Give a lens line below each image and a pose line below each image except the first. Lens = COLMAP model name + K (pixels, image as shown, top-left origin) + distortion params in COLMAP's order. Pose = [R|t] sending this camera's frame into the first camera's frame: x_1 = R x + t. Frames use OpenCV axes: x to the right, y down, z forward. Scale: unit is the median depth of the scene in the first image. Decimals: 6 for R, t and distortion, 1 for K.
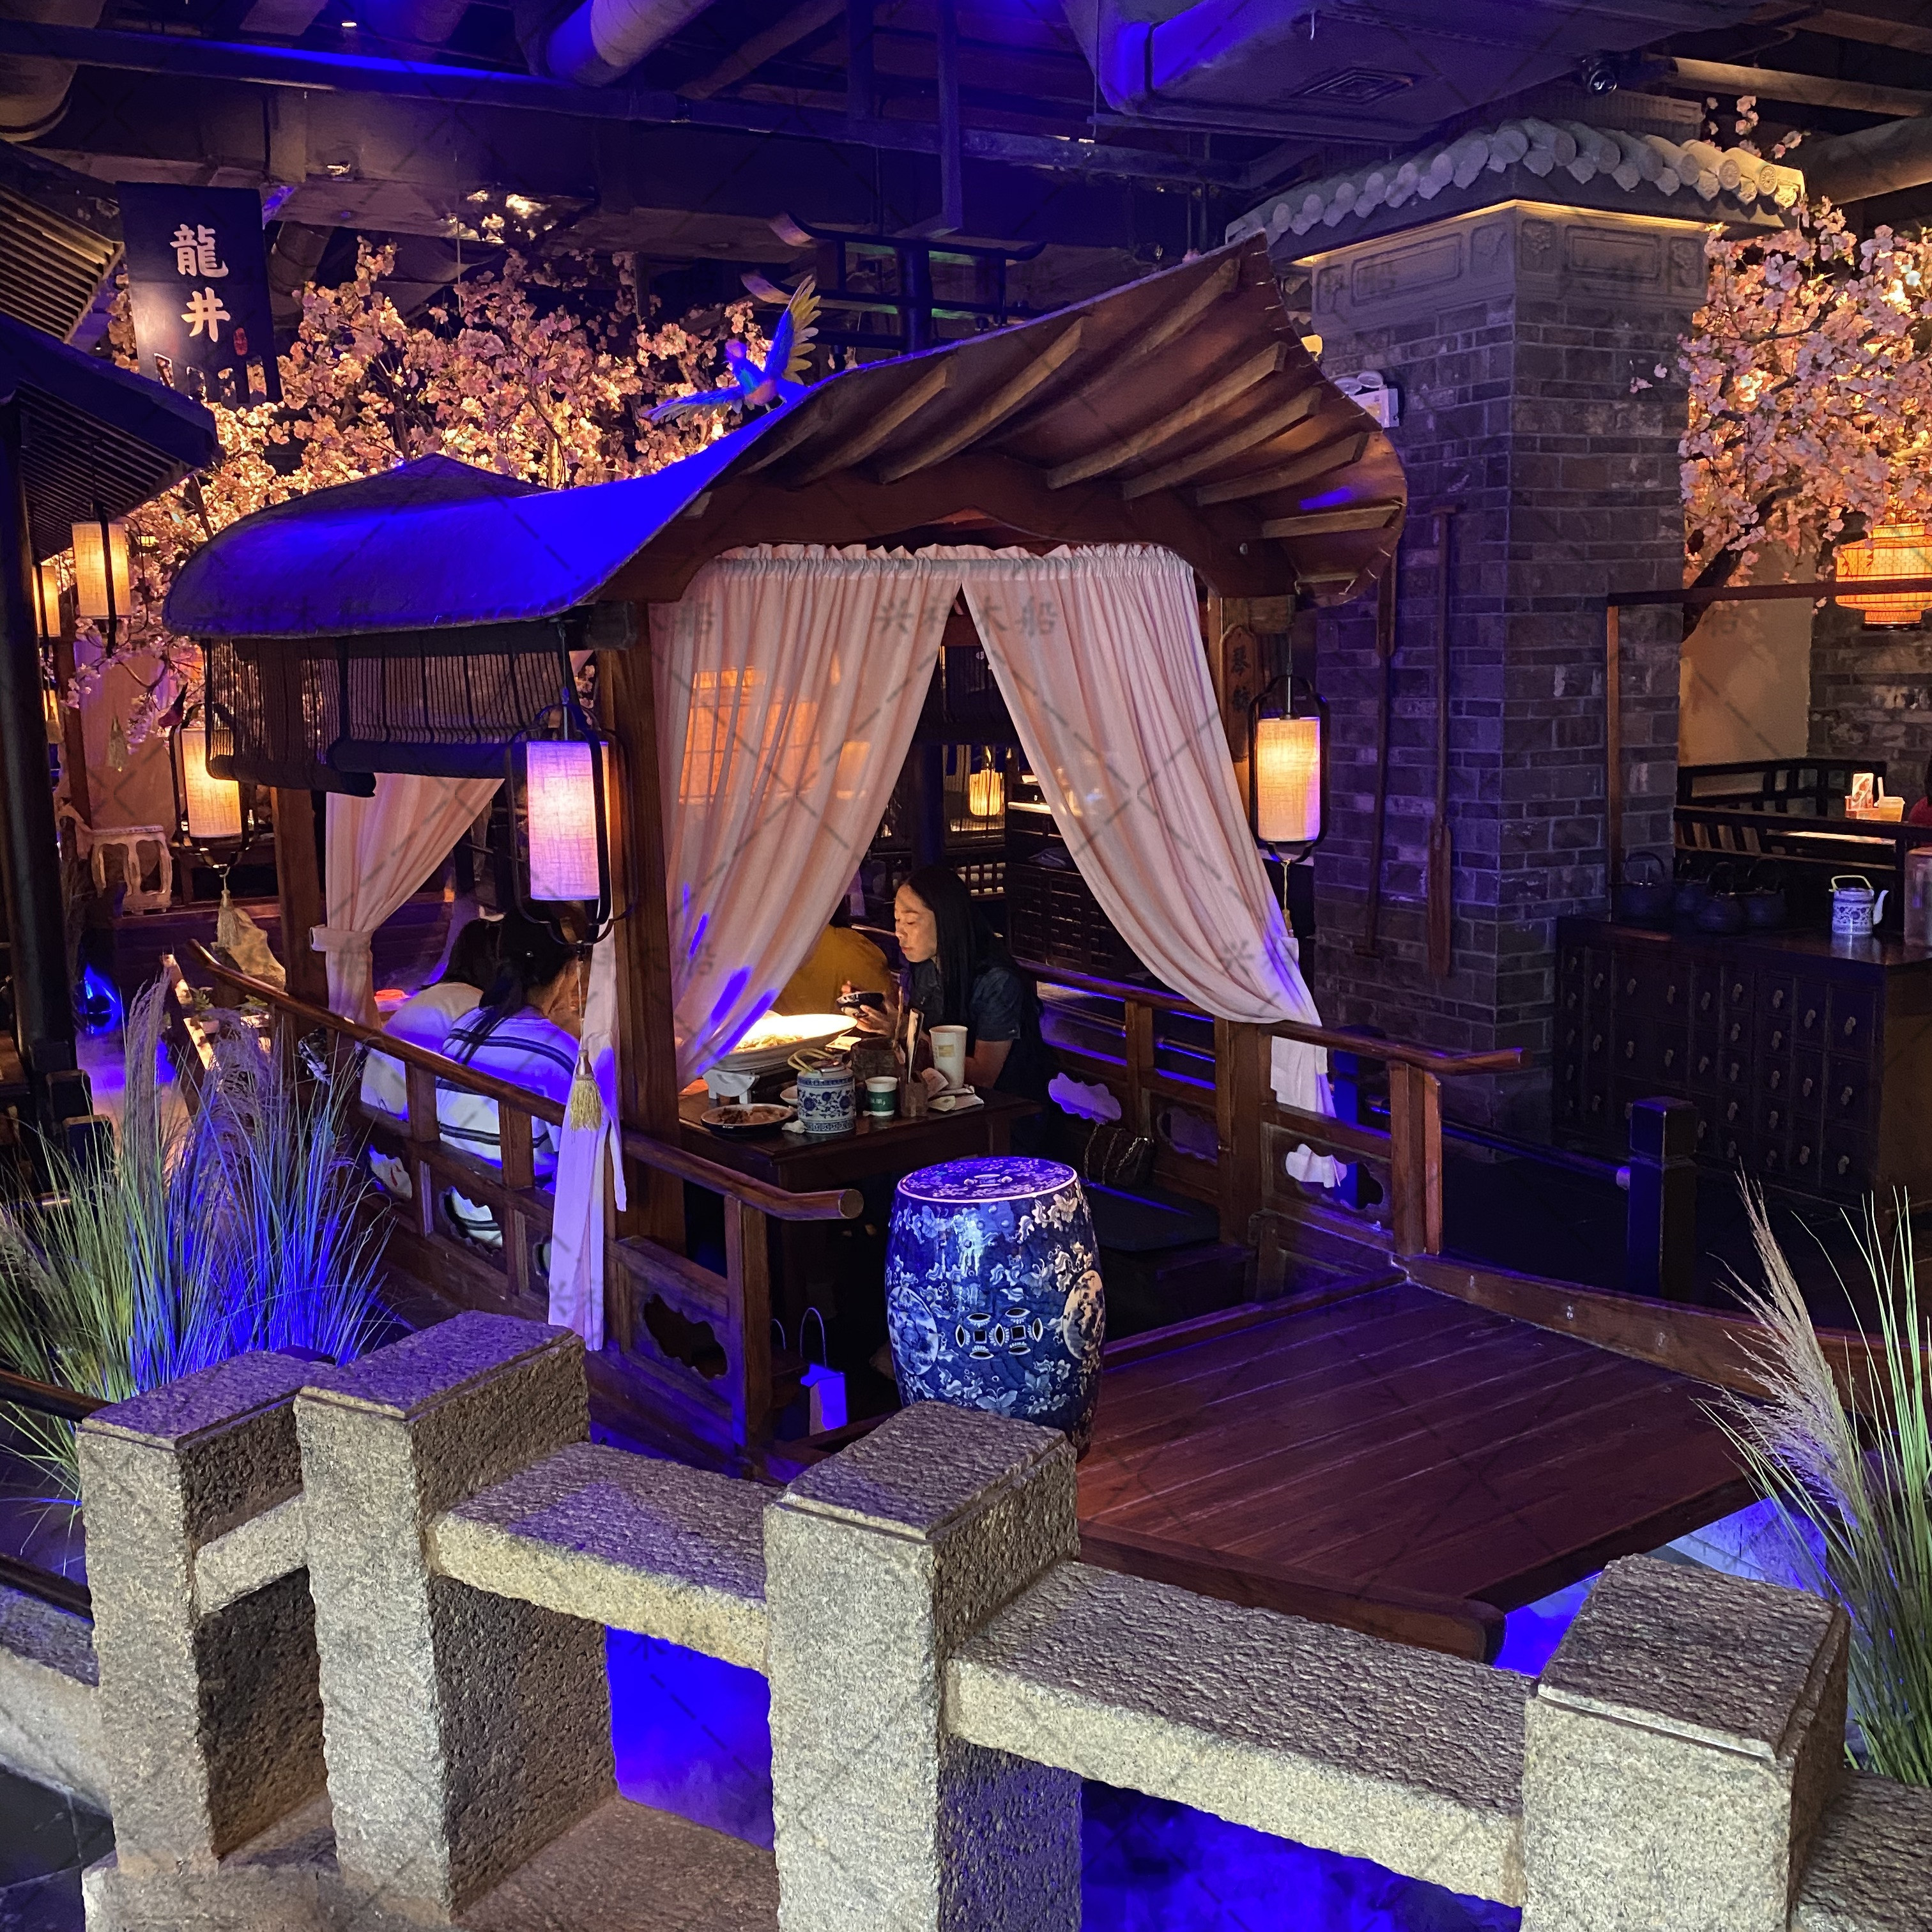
lens RADIAL K [[1915.0, 0, 968.8], [0, 1915.0, 965.3], [0, 0, 1]] dist [0.030913, -0.049598]
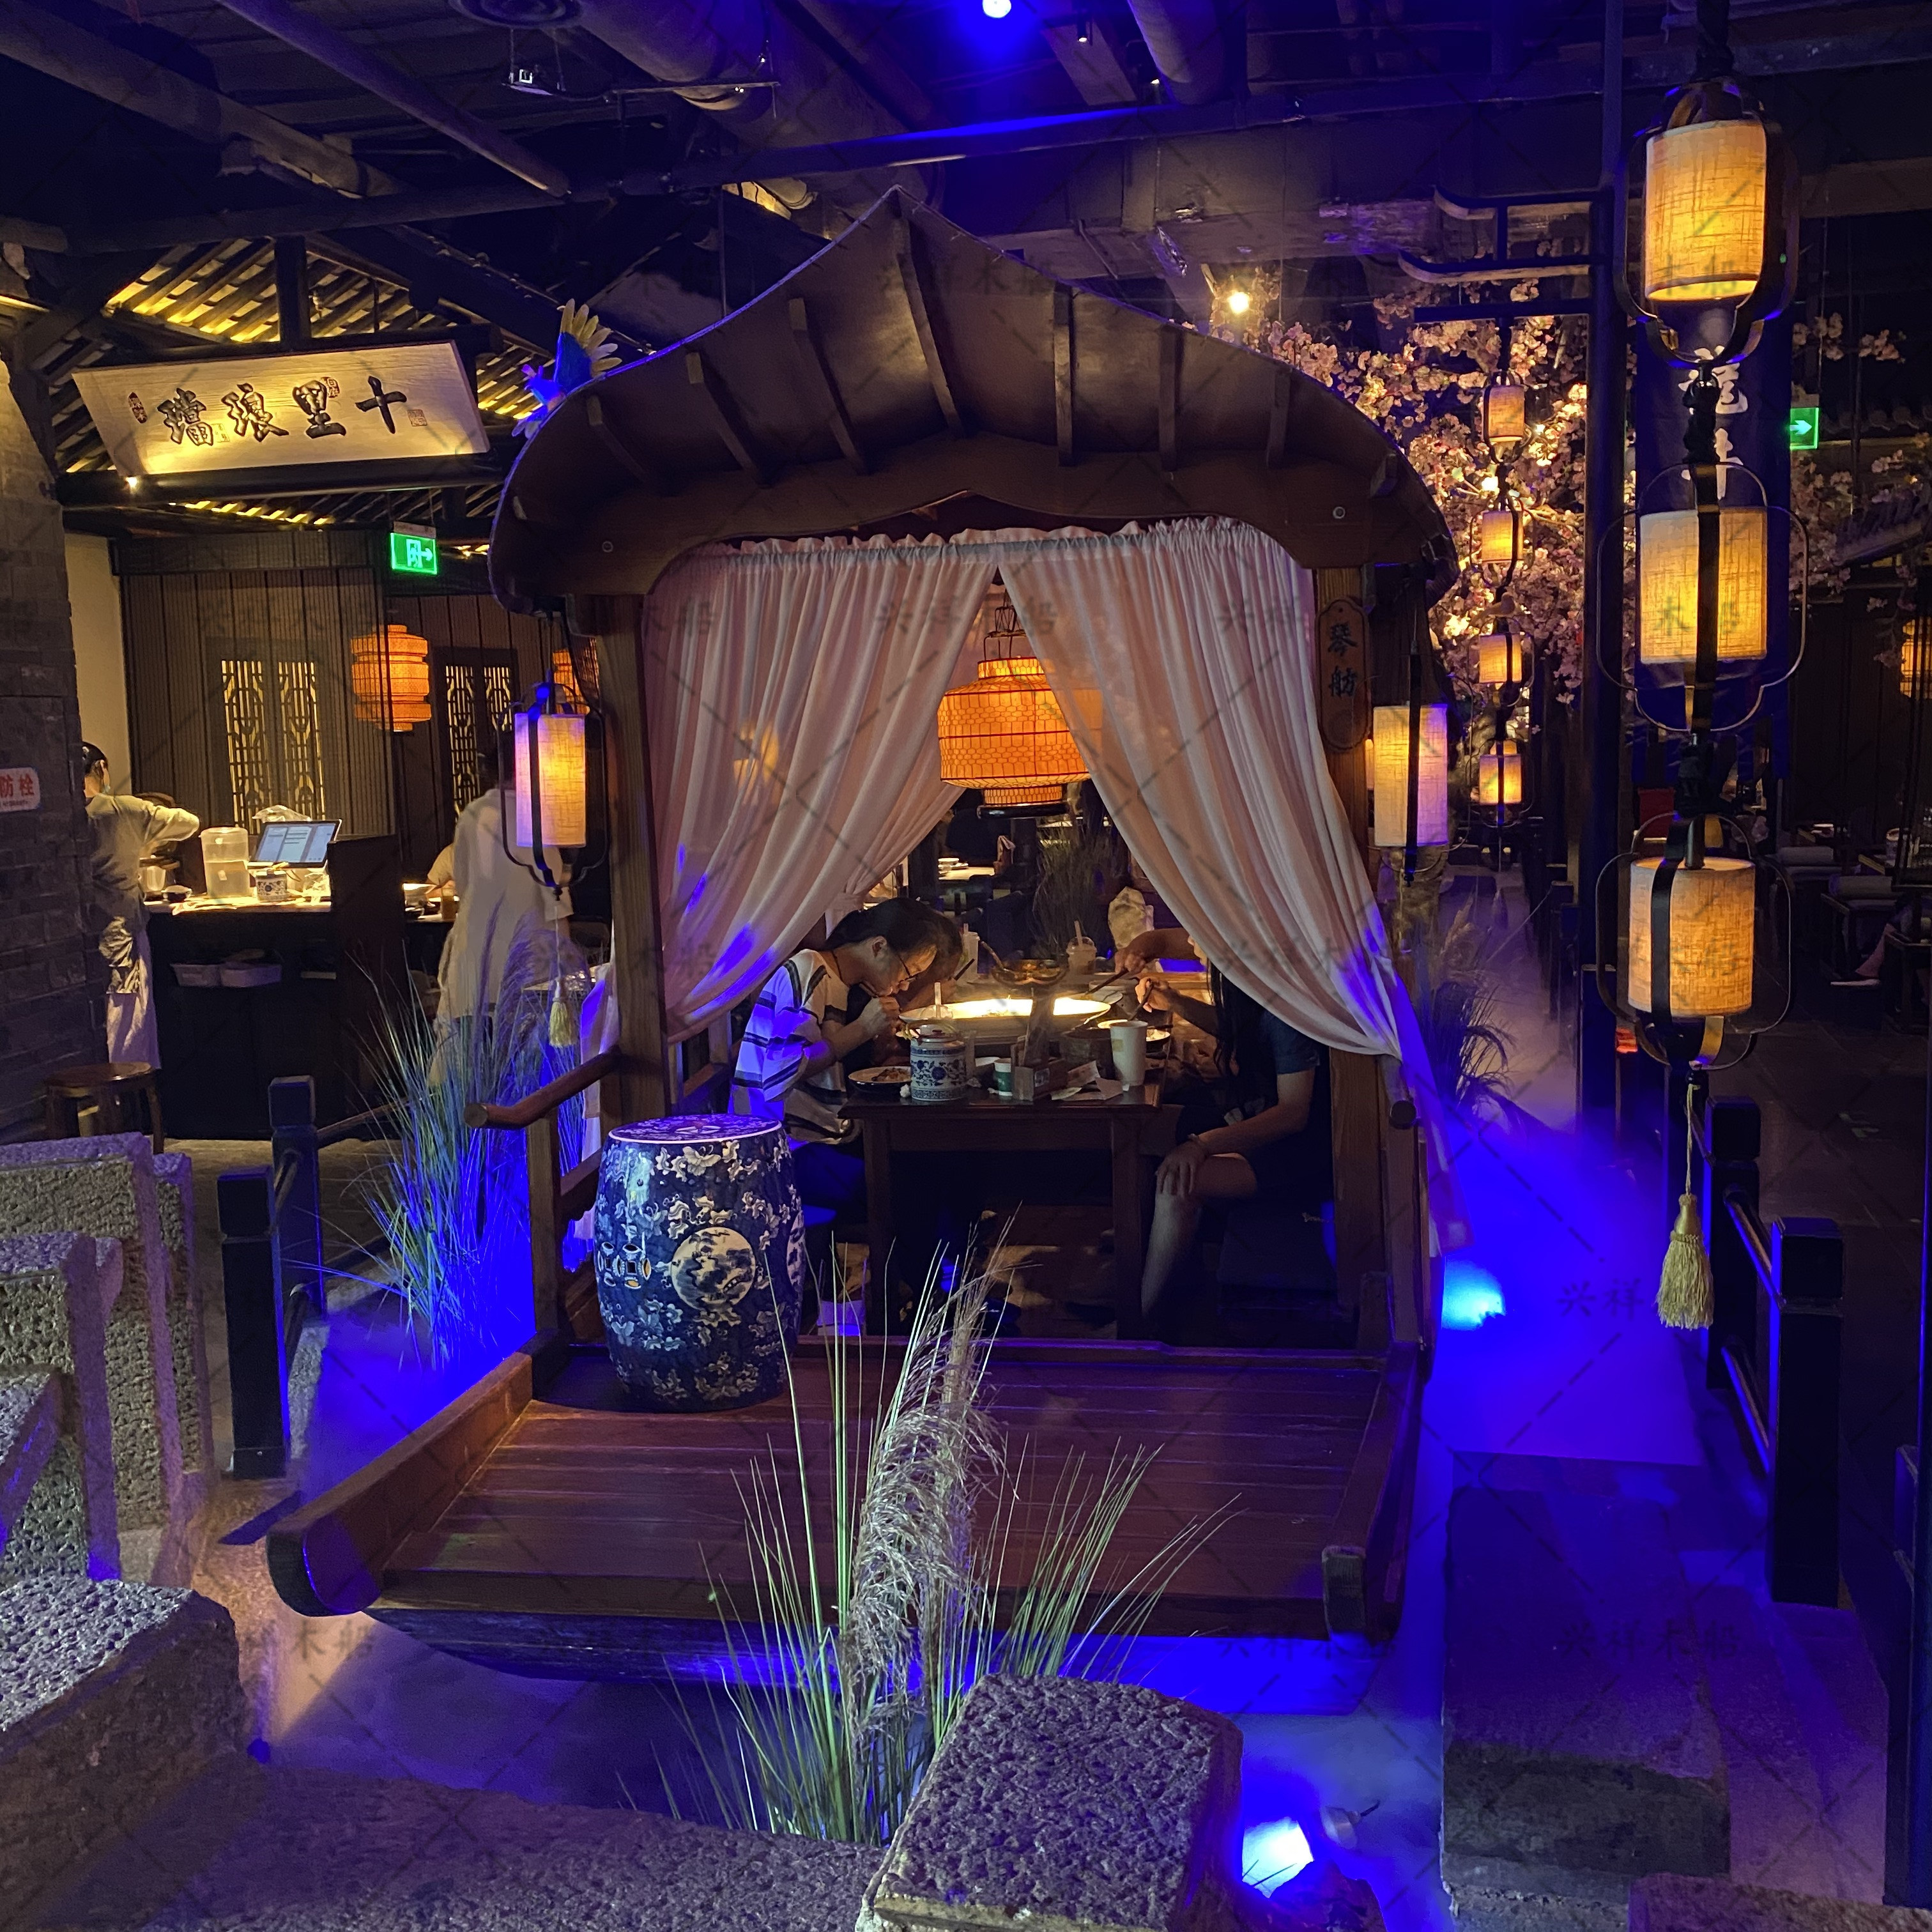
lens RADIAL K [[1923.7, 0, 990.8], [0, 1923.7, 964.9], [0, 0, 1]] dist [0.011825, -0.016560]
pose [[0.740880, 0.092729, -0.665206, 0.701771], [-0.099241, 0.994666, 0.028126, -0.020595], [0.664266, 0.045178, 0.746130, 0.263401]]
